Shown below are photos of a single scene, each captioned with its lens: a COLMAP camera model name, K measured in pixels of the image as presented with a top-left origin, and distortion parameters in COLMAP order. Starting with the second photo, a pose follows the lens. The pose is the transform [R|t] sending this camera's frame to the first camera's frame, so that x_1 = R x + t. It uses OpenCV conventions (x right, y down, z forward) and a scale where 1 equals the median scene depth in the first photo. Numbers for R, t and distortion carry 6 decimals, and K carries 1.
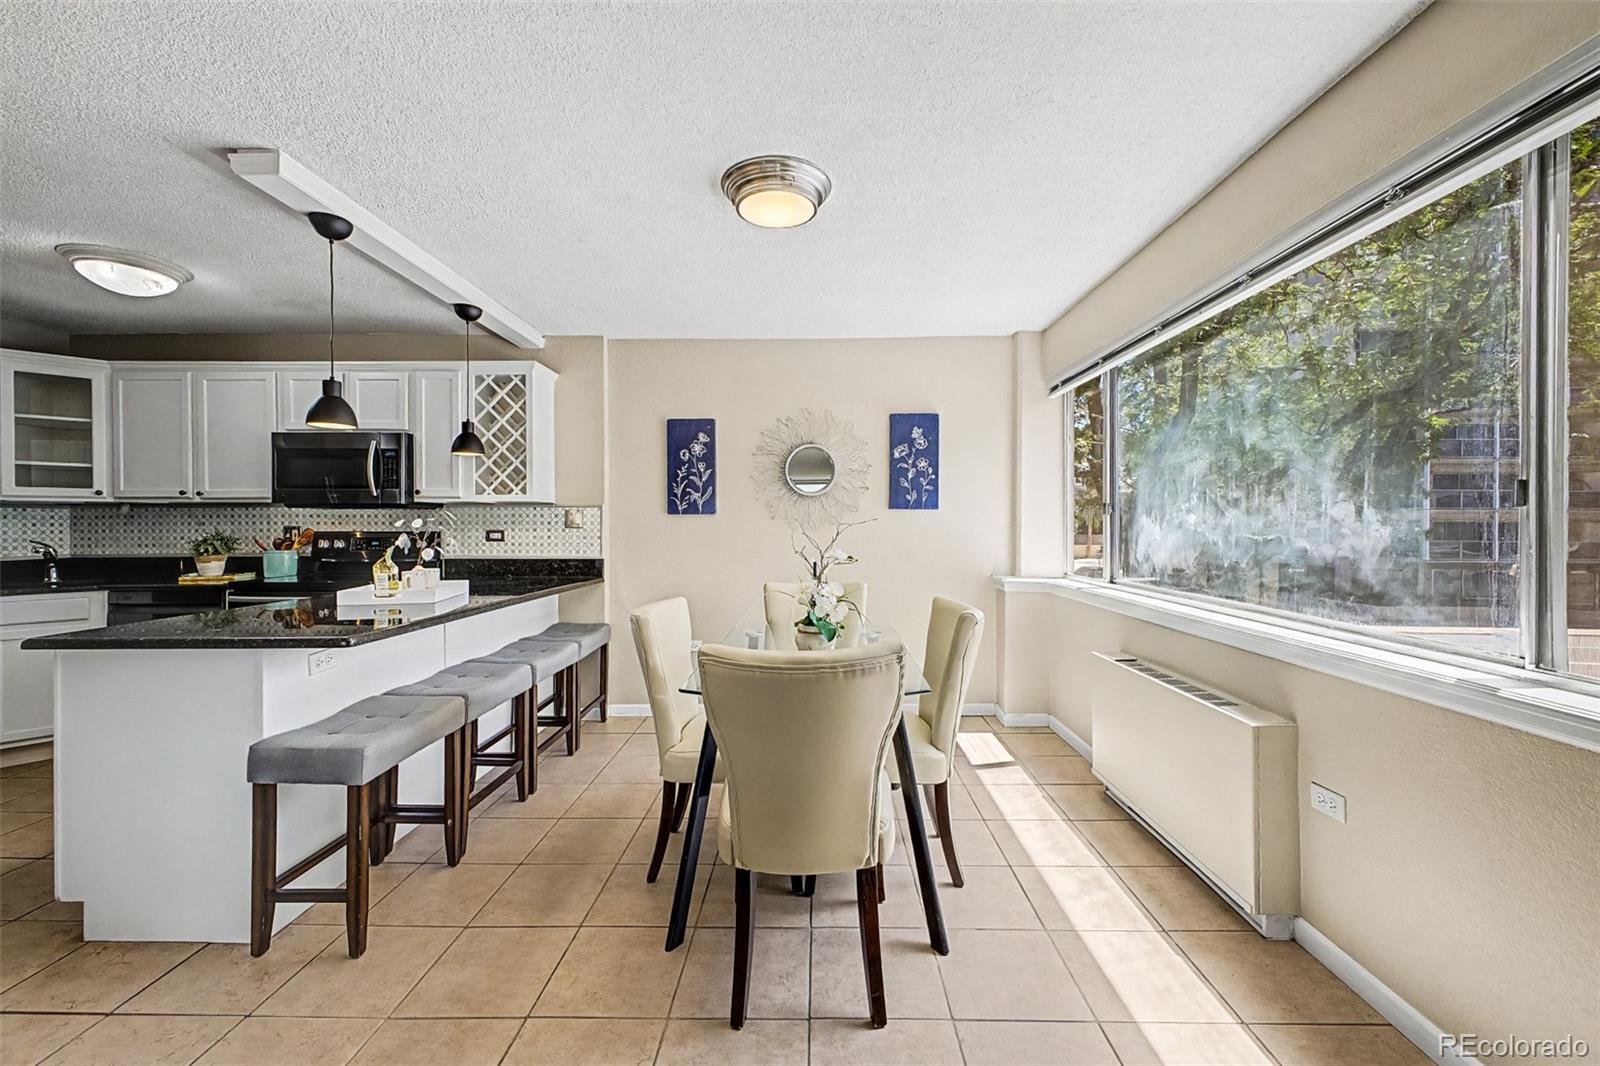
lens RADIAL K [[636.3, 0, 803.0], [0, 636.3, 529.3], [0, 0, 1]] dist [0.020906, -0.003564]
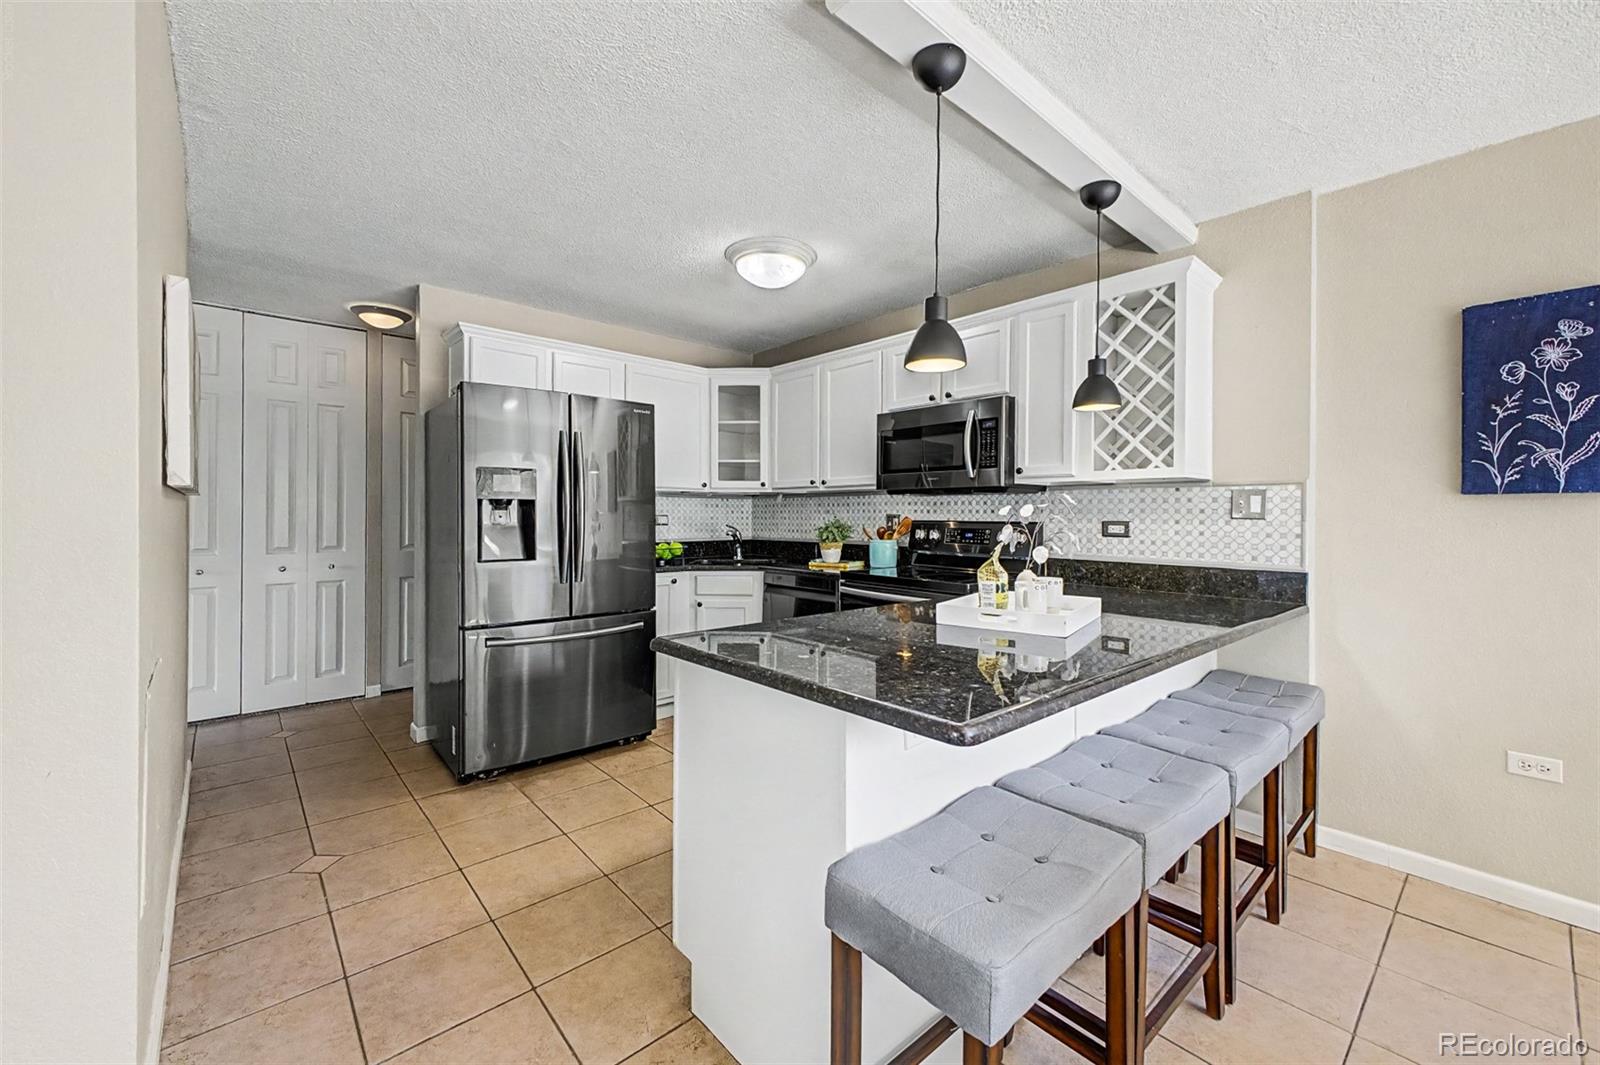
lens RADIAL K [[636.9, 0, 793.9], [0, 636.9, 517.5], [0, 0, 1]] dist [-0.001286, -0.000395]
pose [[0.673605, 0.007749, -0.739051, -0.215543], [-0.009975, 0.999949, 0.001394, -0.000100], [0.739024, 0.006433, 0.673648, 0.281360]]
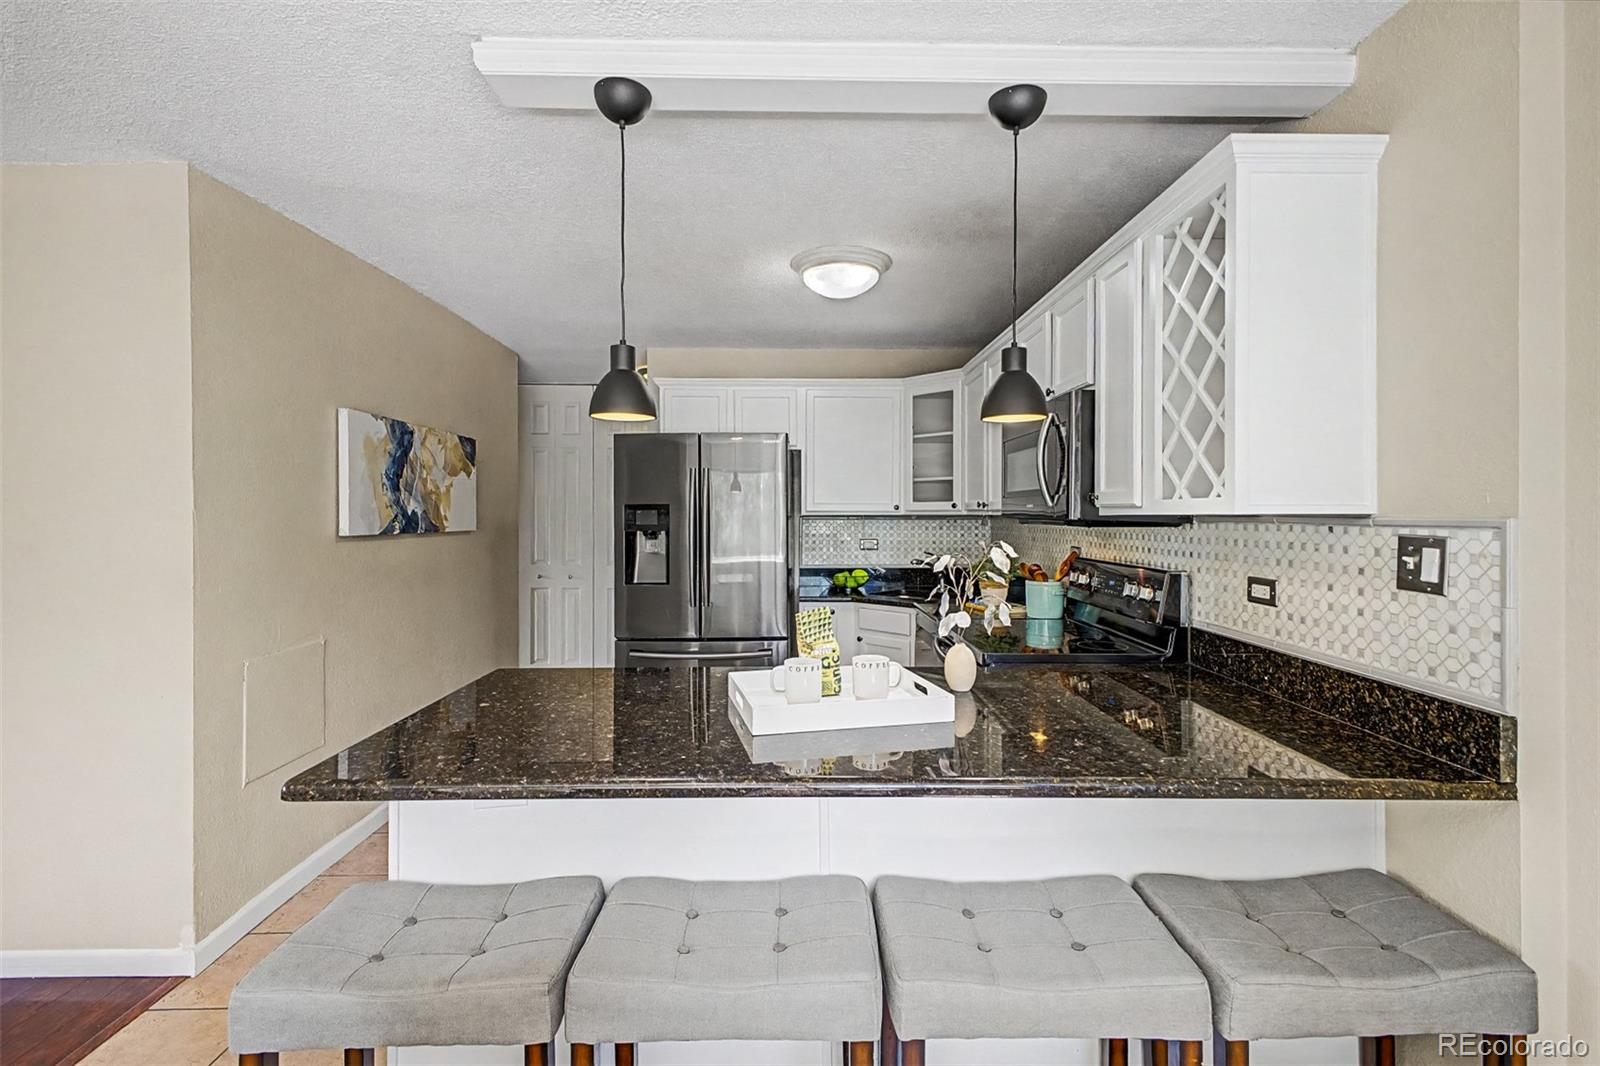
lens RADIAL K [[722.8, 0, 807.3], [0, 722.8, 517.7], [0, 0, 1]] dist [-0.000317, -0.000076]
pose [[0.032191, 0.006240, -0.999462, -0.010774], [-0.005766, 0.999965, 0.006058, -0.043008], [0.999465, 0.005568, 0.032226, 0.736237]]
